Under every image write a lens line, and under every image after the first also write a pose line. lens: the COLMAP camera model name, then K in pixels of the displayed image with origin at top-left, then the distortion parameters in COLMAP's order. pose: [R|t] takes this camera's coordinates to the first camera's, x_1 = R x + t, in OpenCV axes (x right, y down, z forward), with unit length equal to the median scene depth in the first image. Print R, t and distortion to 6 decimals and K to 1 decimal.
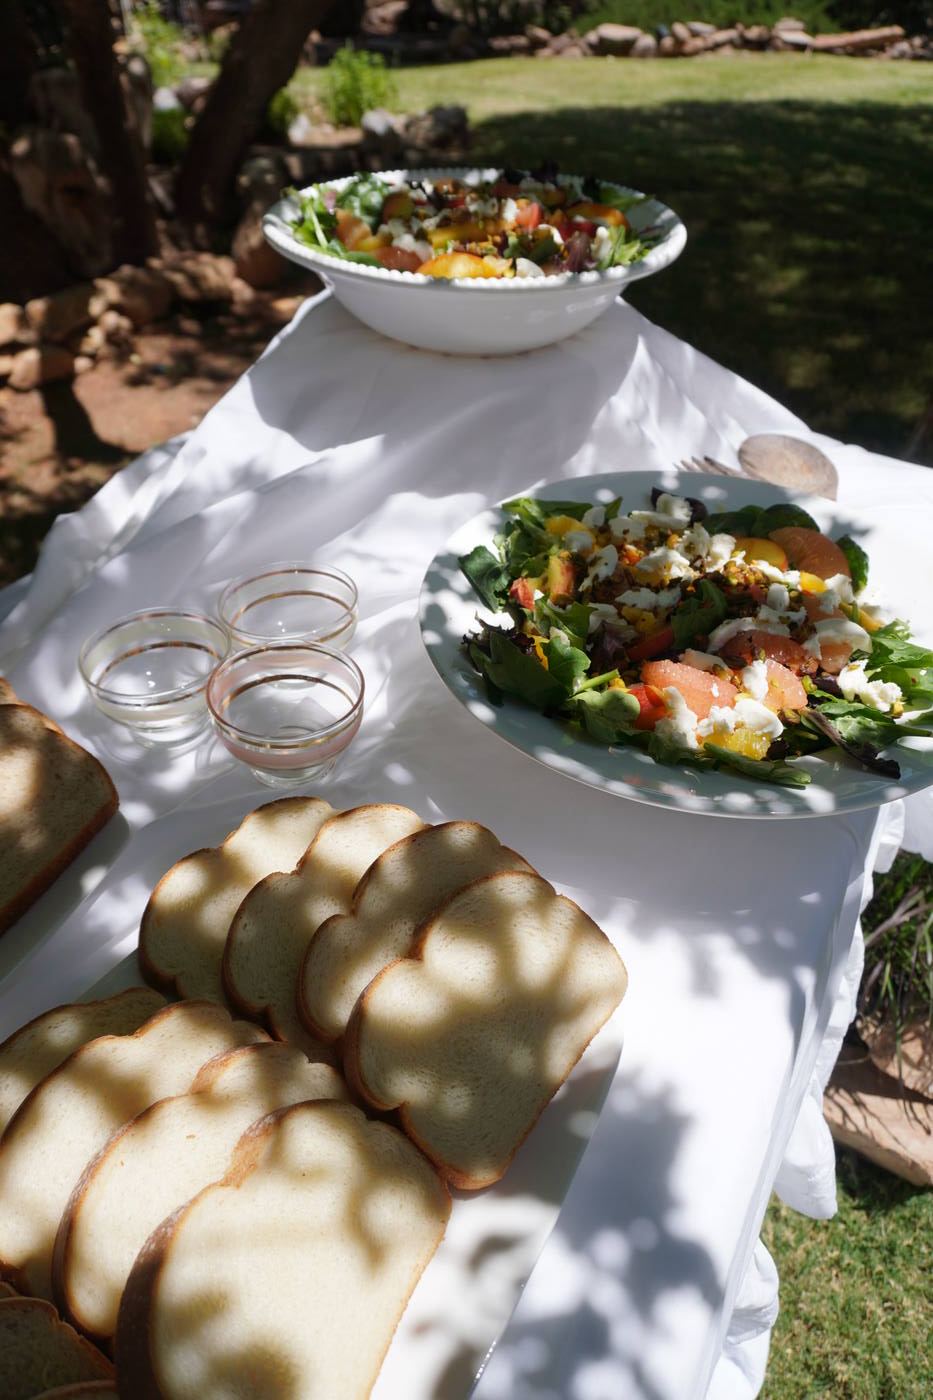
lens RADIAL K [[997.4, 0, 466.5], [0, 997.4, 700.0], [0, 0, 1]] dist [-0.045048, -0.000694]
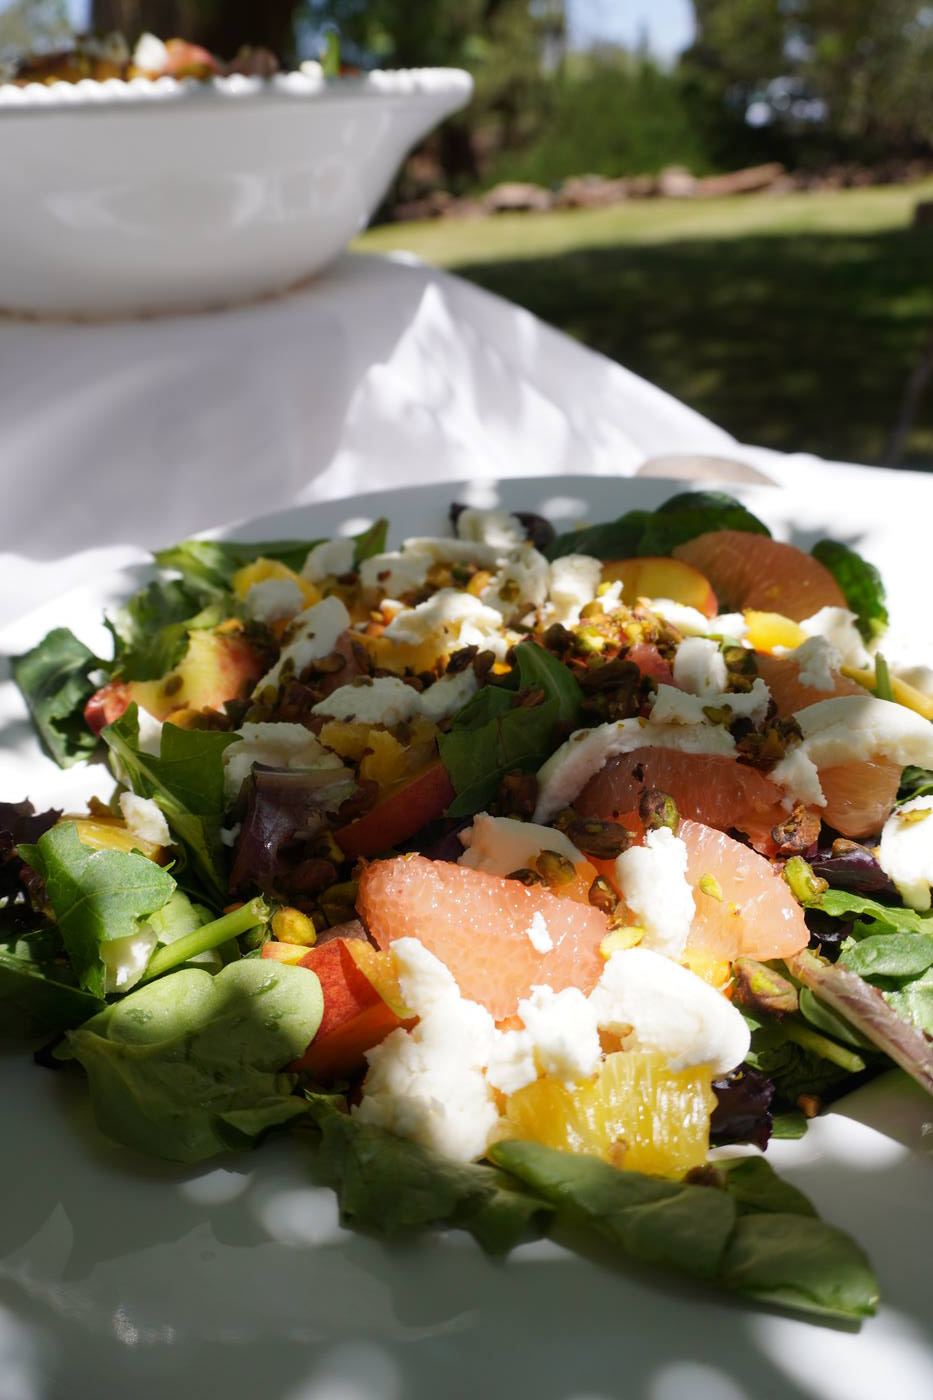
lens RADIAL K [[913.6, 0, 466.5], [0, 913.6, 700.0], [0, 0, 1]] dist [-0.025480, 0.000952]
pose [[0.994788, -0.101234, 0.012173, 0.204630], [0.101931, 0.984353, -0.143731, -0.041816], [0.002568, 0.144223, 0.989542, 0.602451]]
